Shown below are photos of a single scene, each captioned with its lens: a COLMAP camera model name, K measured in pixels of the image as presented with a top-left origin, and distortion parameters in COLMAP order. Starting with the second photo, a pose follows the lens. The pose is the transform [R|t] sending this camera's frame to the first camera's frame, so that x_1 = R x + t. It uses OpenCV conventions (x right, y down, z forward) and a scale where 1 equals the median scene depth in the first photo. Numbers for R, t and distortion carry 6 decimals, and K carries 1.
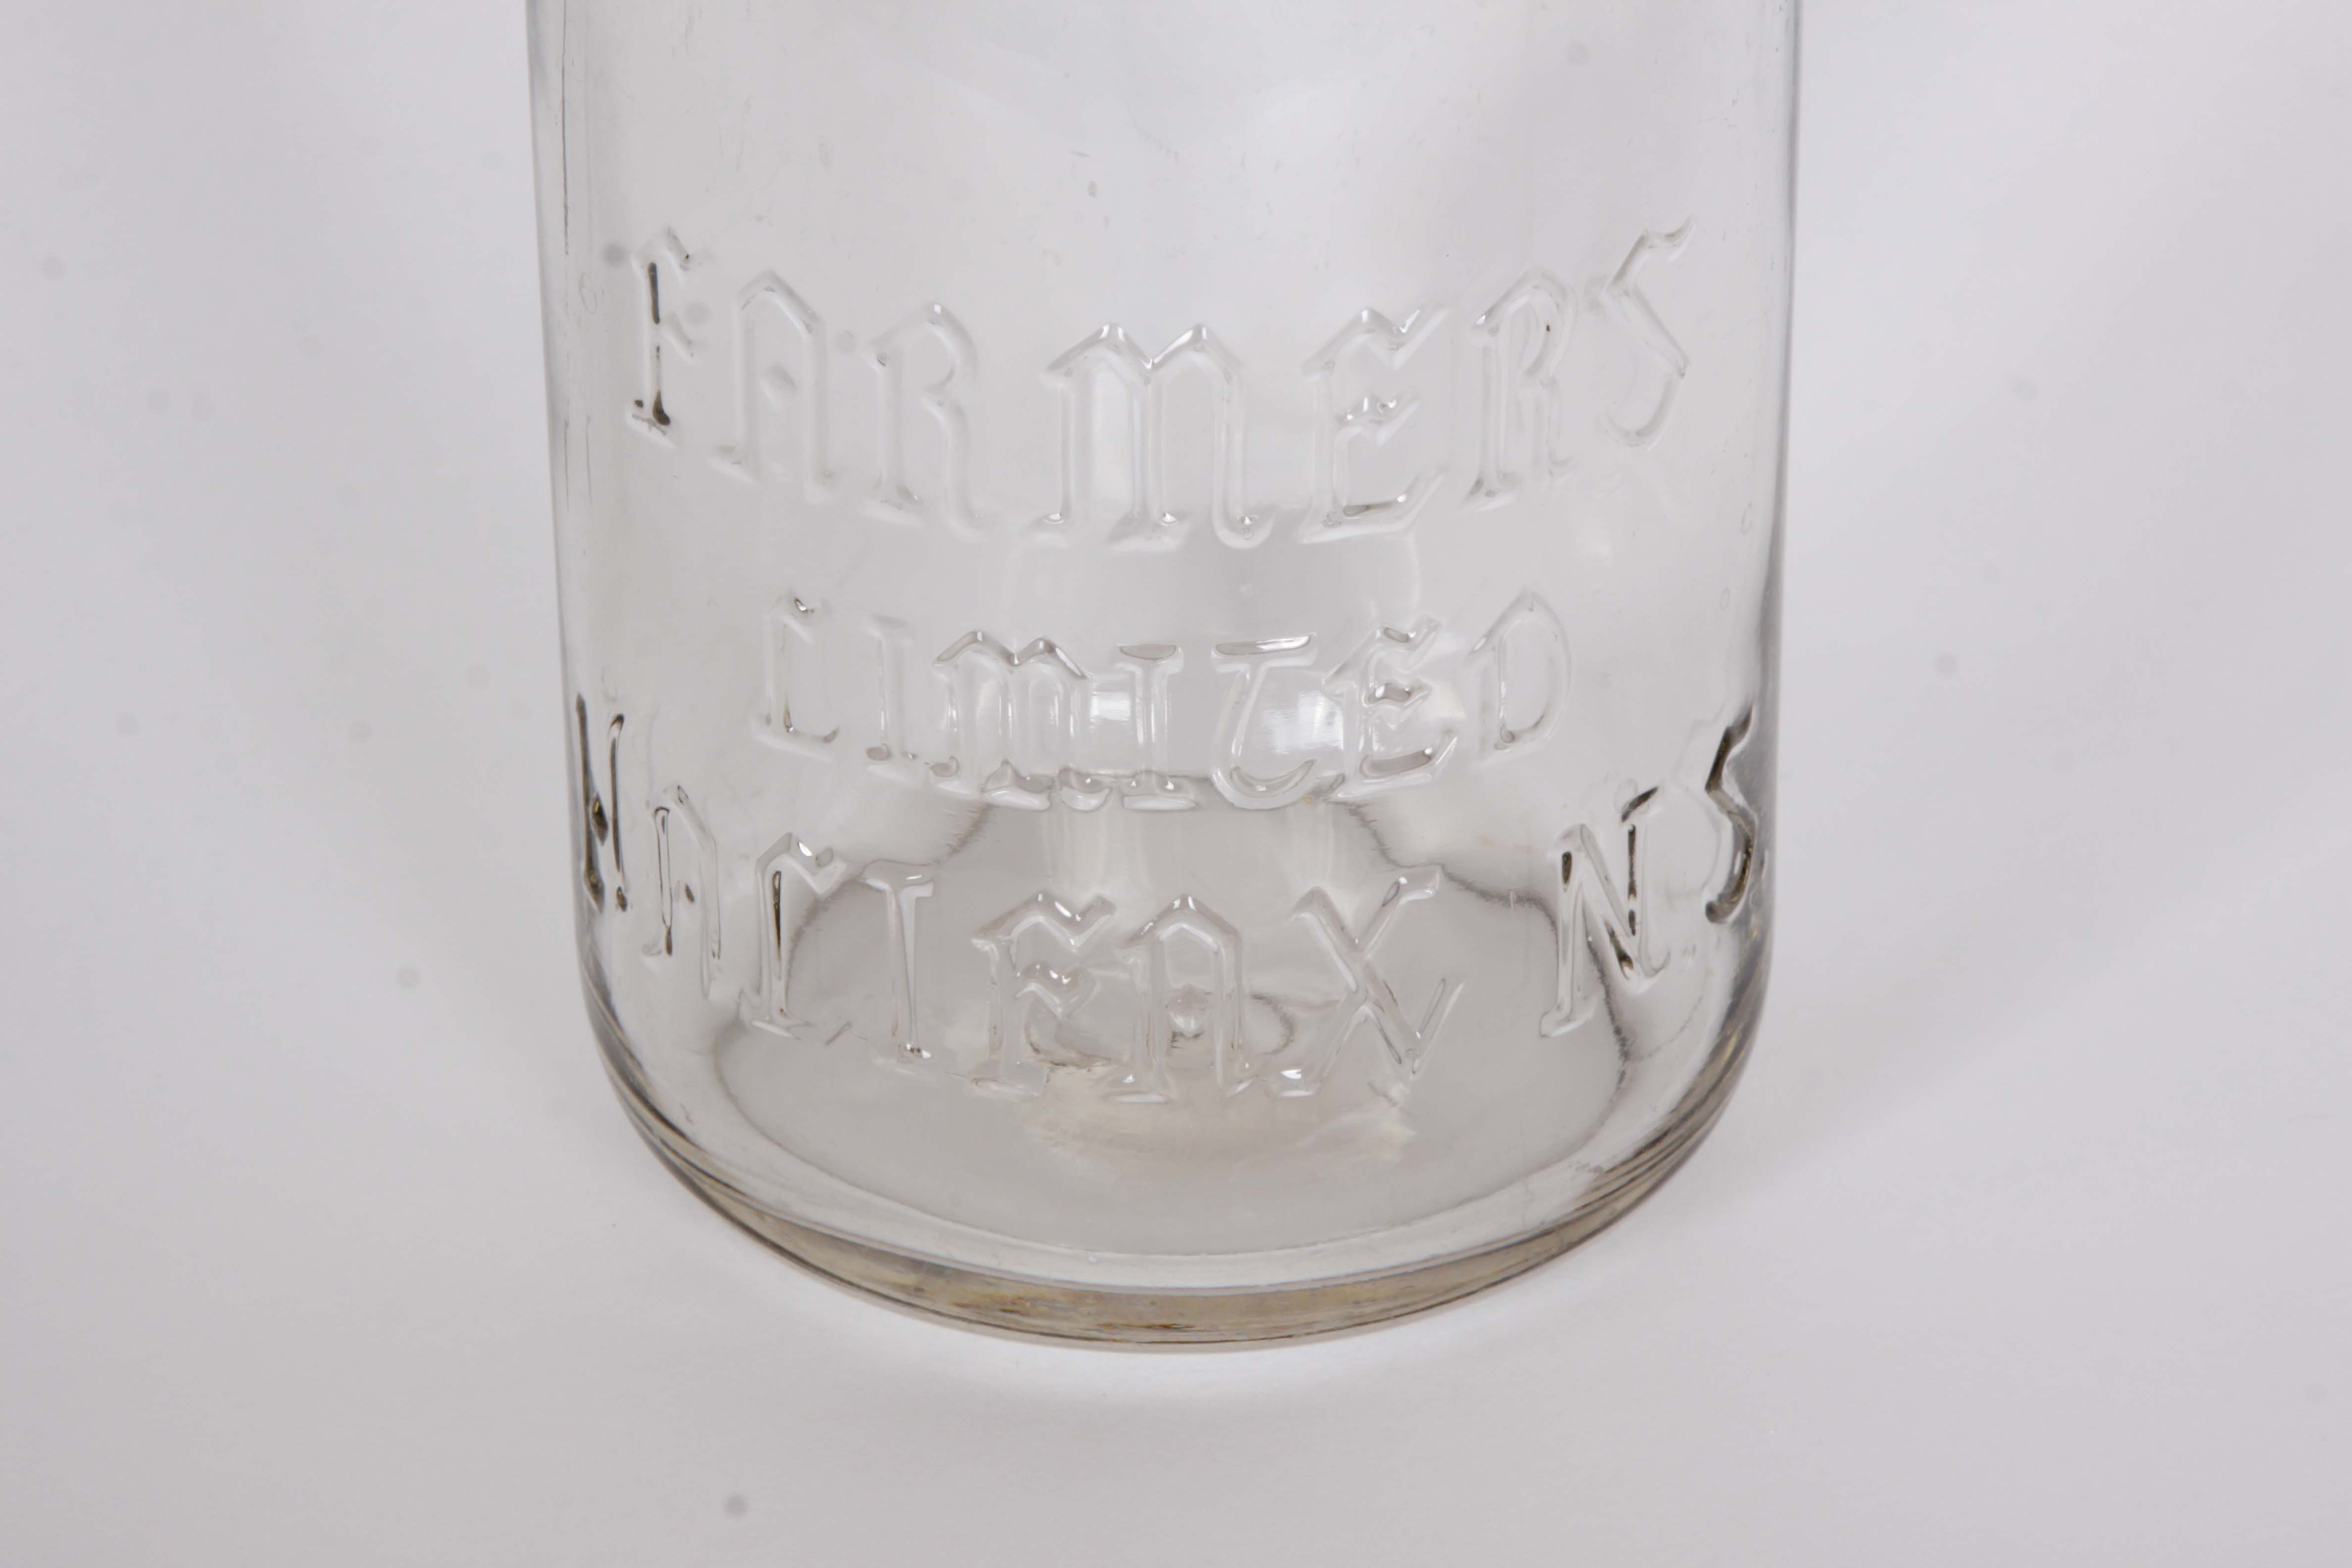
lens RADIAL K [[10632.2, 0, 1186.8], [0, 10632.2, 779.7], [0, 0, 1]] dist [1.508118, 0.000000]
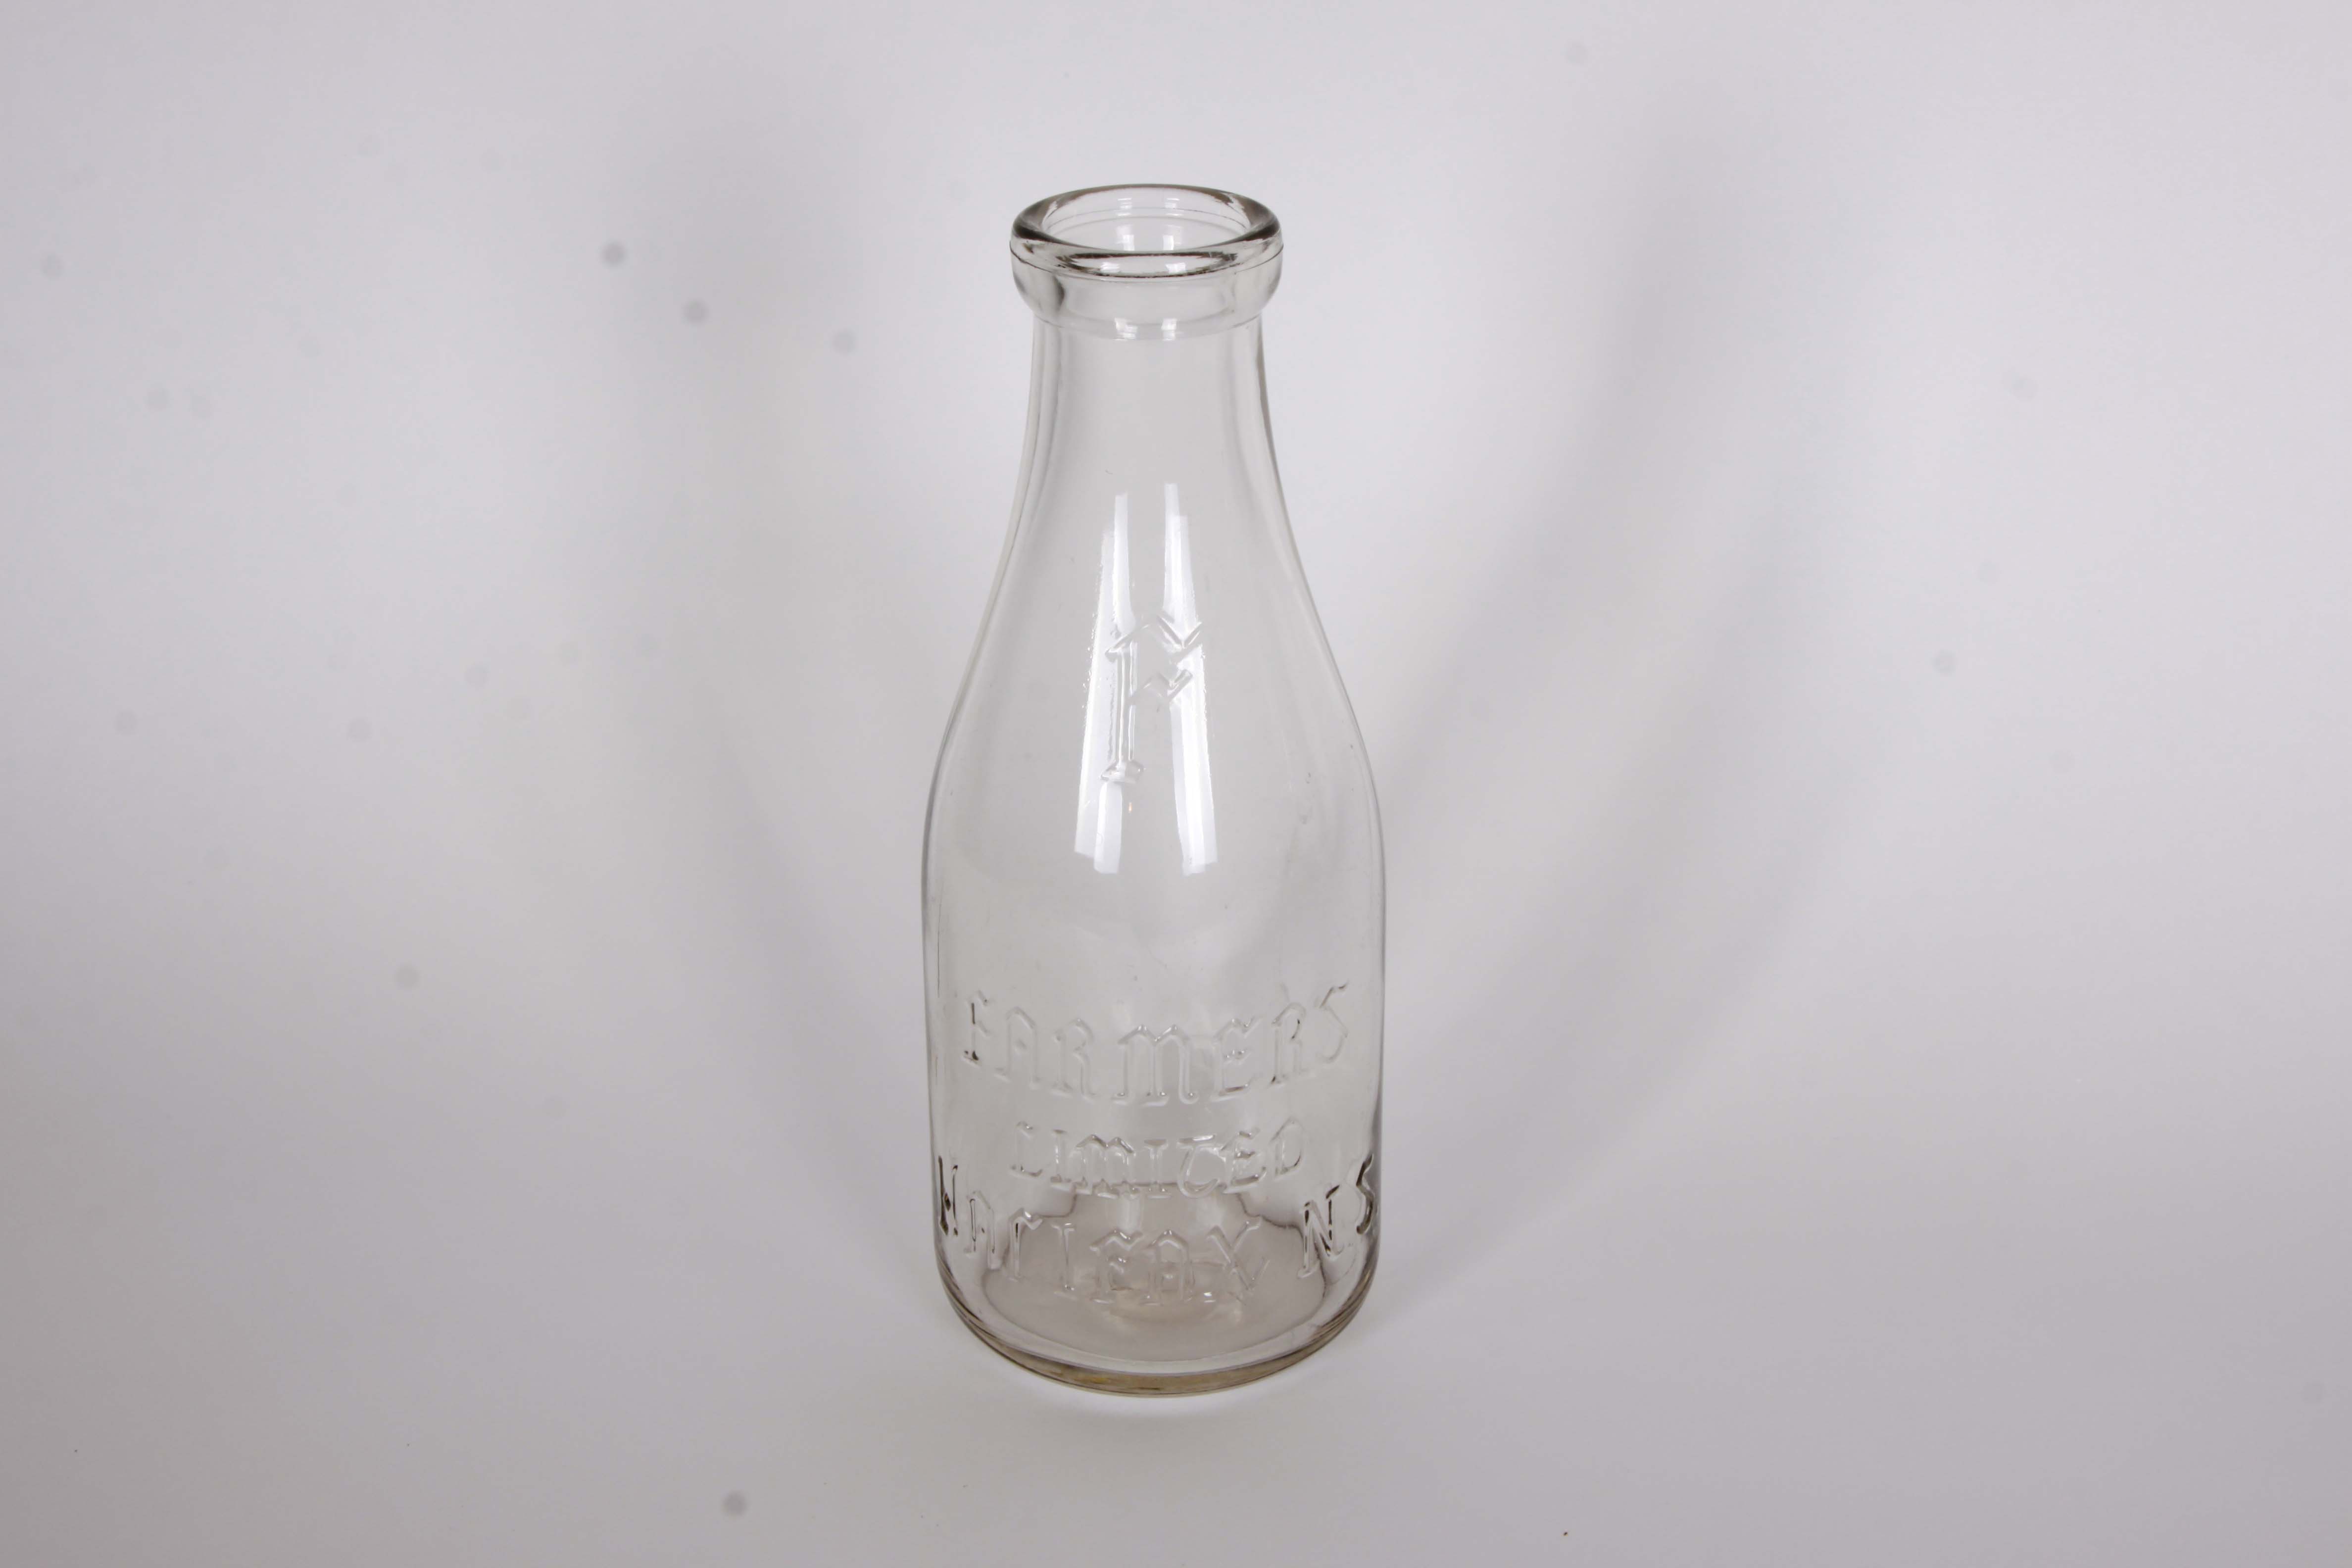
lens RADIAL K [[4564.1, 0, 1192.7], [0, 4564.1, 779.8], [0, 0, 1]] dist [0.036313, 0.000000]
pose [[0.999748, -0.012668, 0.018519, -0.013428], [0.014097, 0.996762, -0.079162, -0.010842], [-0.017456, 0.079403, 0.996690, -0.169419]]
